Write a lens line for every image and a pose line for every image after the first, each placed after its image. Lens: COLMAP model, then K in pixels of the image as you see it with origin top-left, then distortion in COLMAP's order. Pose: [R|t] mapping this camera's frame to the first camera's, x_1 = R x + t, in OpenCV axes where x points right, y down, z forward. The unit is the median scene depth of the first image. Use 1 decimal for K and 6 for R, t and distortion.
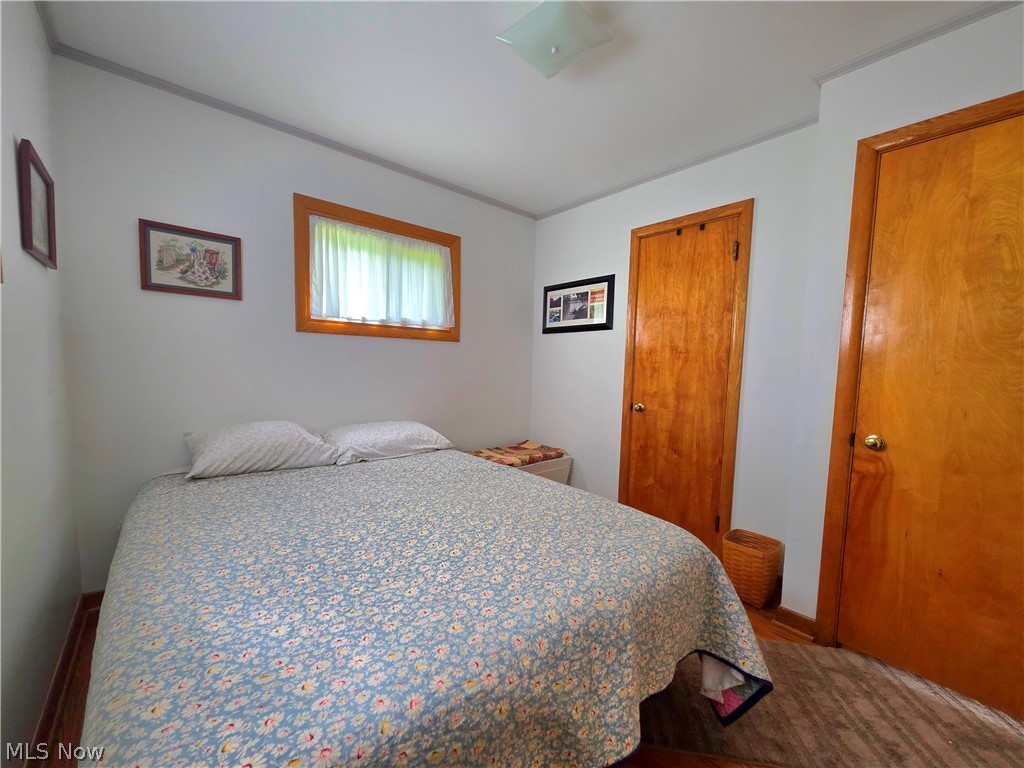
lens RADIAL K [[407.2, 0, 507.9], [0, 407.2, 389.1], [0, 0, 1]] dist [-0.001425, 0.000229]
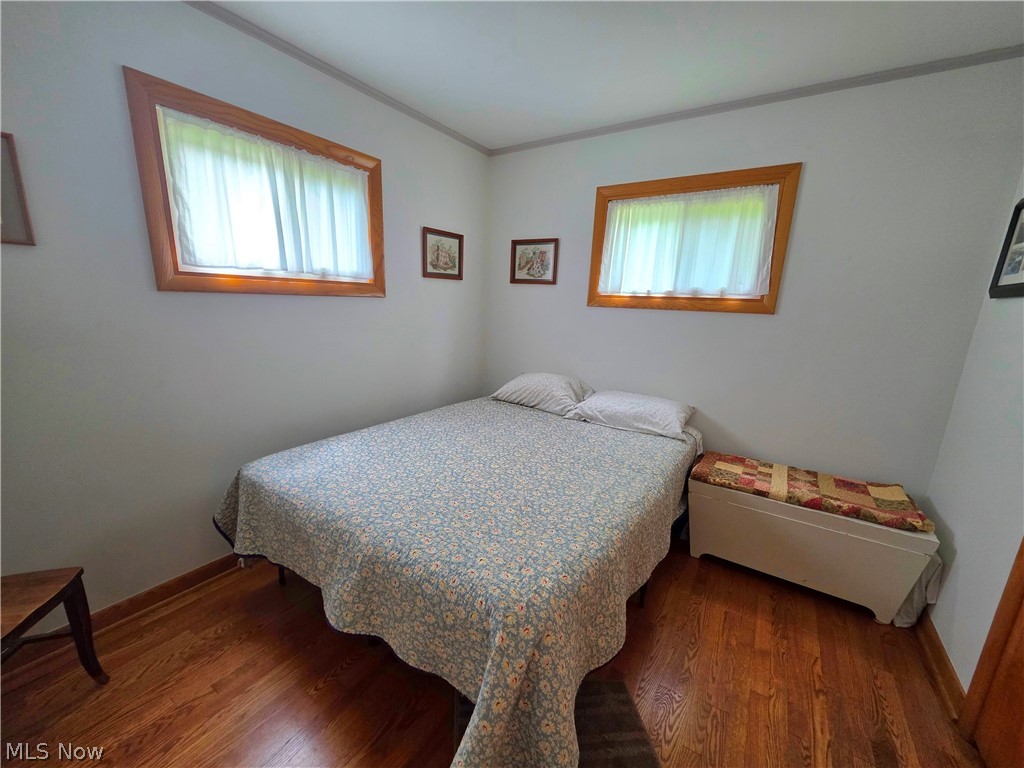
lens RADIAL K [[407.2, 0, 507.7], [0, 407.2, 390.1], [0, 0, 1]] dist [-0.001425, 0.000229]
pose [[0.270918, 0.193299, -0.942995, 0.683790], [-0.091505, 0.980366, 0.174670, -0.095113], [0.958243, 0.038968, 0.283286, 0.473747]]
